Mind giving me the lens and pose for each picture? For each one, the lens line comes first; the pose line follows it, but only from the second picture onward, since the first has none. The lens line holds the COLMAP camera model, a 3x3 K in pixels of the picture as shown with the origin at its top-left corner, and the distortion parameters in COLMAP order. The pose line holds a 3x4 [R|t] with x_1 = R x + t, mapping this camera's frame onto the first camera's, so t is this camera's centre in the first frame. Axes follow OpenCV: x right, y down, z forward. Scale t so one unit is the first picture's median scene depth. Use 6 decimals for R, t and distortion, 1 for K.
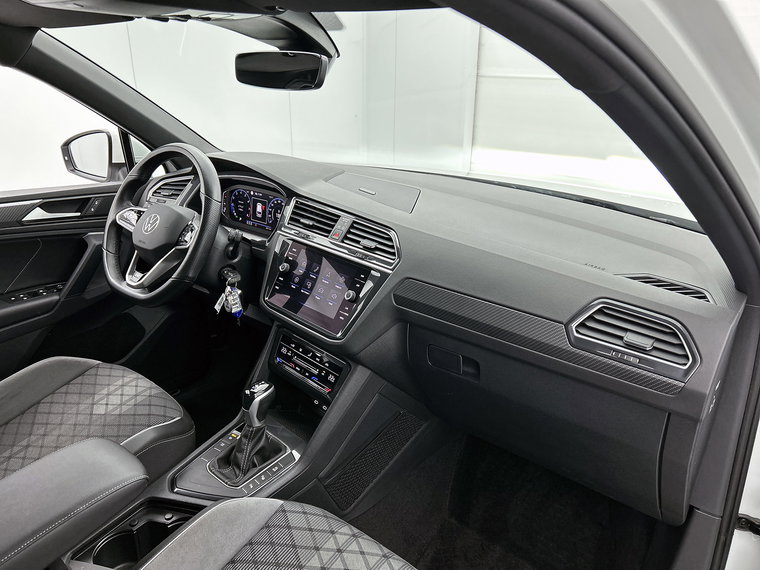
lens RADIAL K [[579.9, 0, 374.0], [0, 579.9, 285.7], [0, 0, 1]] dist [0.044323, -0.071796]
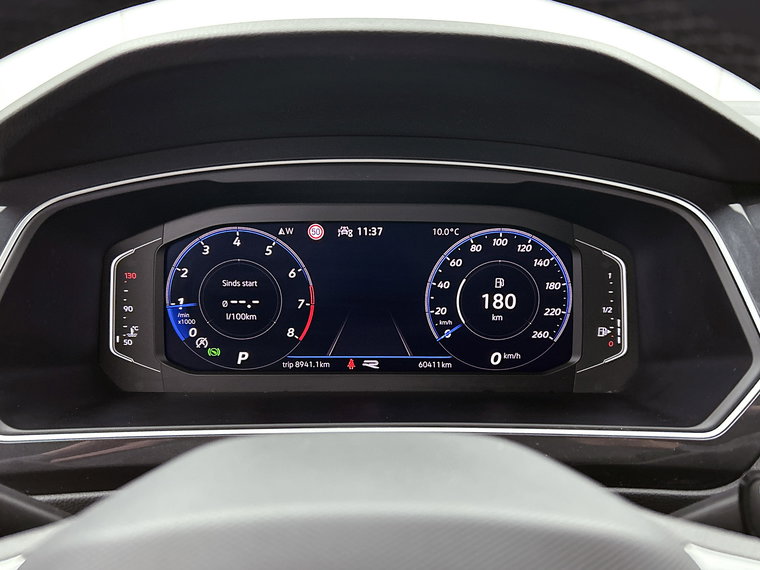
lens RADIAL K [[716.6, 0, 378.4], [0, 716.6, 279.1], [0, 0, 1]] dist [0.083663, 0.000000]
pose [[0.747988, -0.226154, 0.623993, -0.424087], [0.235888, 0.969359, 0.068562, -0.179163], [-0.620379, 0.095909, 0.778416, 0.891077]]
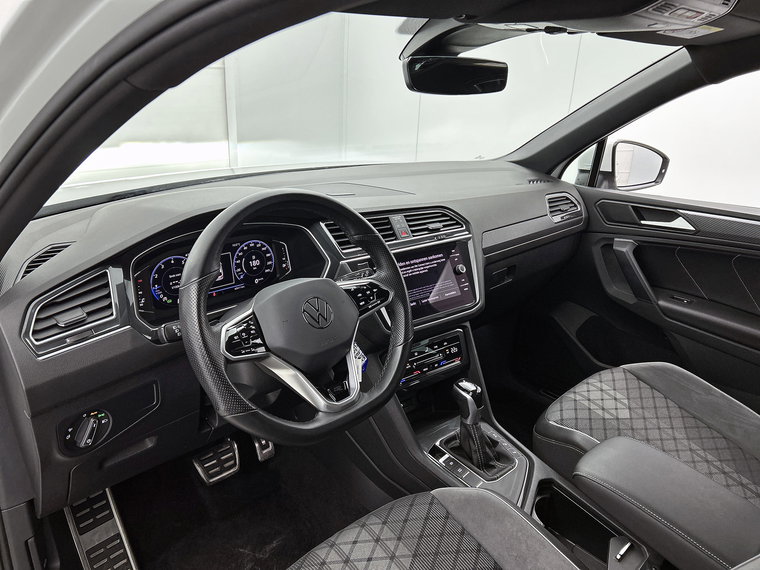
lens RADIAL K [[579.9, 0, 388.0], [0, 579.9, 286.1], [0, 0, 1]] dist [0.044323, -0.071796]
pose [[0.088855, -0.367501, 0.925769, -0.957514], [0.324788, 0.889334, 0.321865, -0.312839], [-0.941604, 0.272080, 0.198382, 0.771103]]
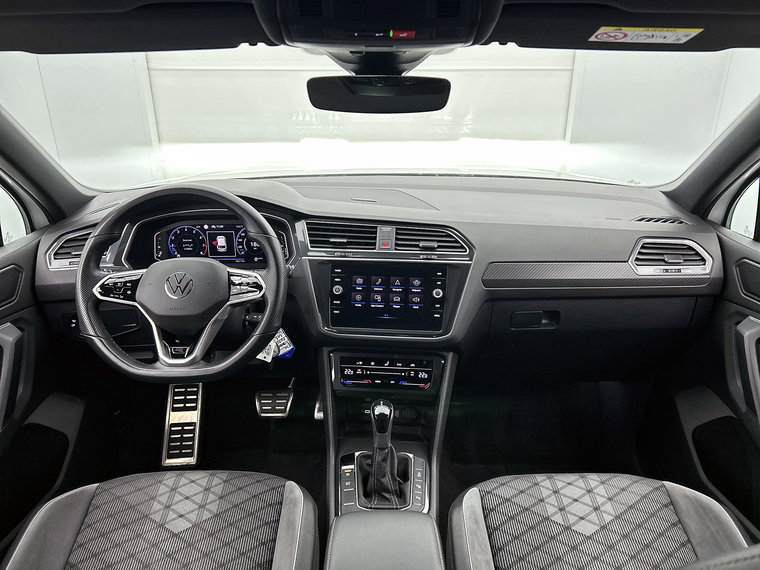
lens RADIAL K [[579.9, 0, 392.0], [0, 579.9, 281.6], [0, 0, 1]] dist [0.044323, -0.071796]
pose [[0.742822, -0.262099, 0.616051, -0.650781], [0.248442, 0.962394, 0.109884, -0.123297], [-0.621684, 0.071429, 0.780004, 0.168421]]
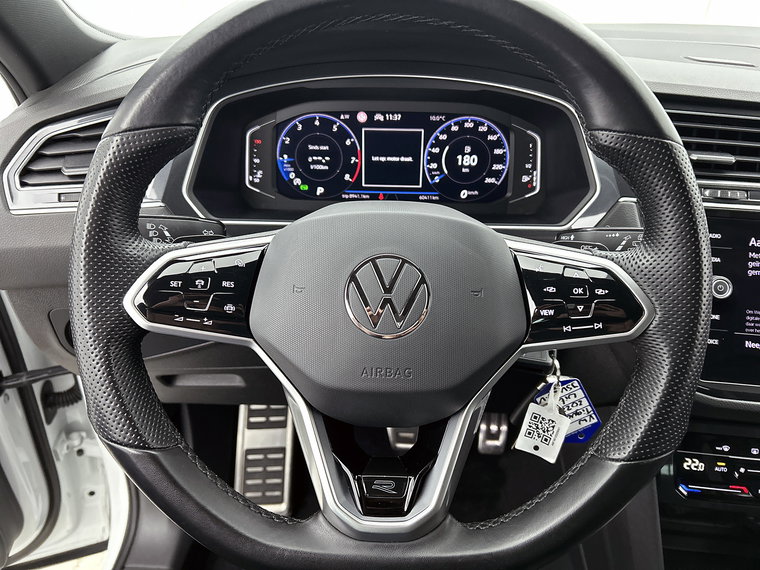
lens RADIAL K [[579.9, 0, 382.6], [0, 579.9, 280.1], [0, 0, 1]] dist [0.044323, -0.071796]
pose [[0.774829, -0.325050, 0.542202, -0.511974], [0.222442, 0.943018, 0.247460, -0.173296], [-0.591743, -0.071131, 0.802983, 0.777406]]
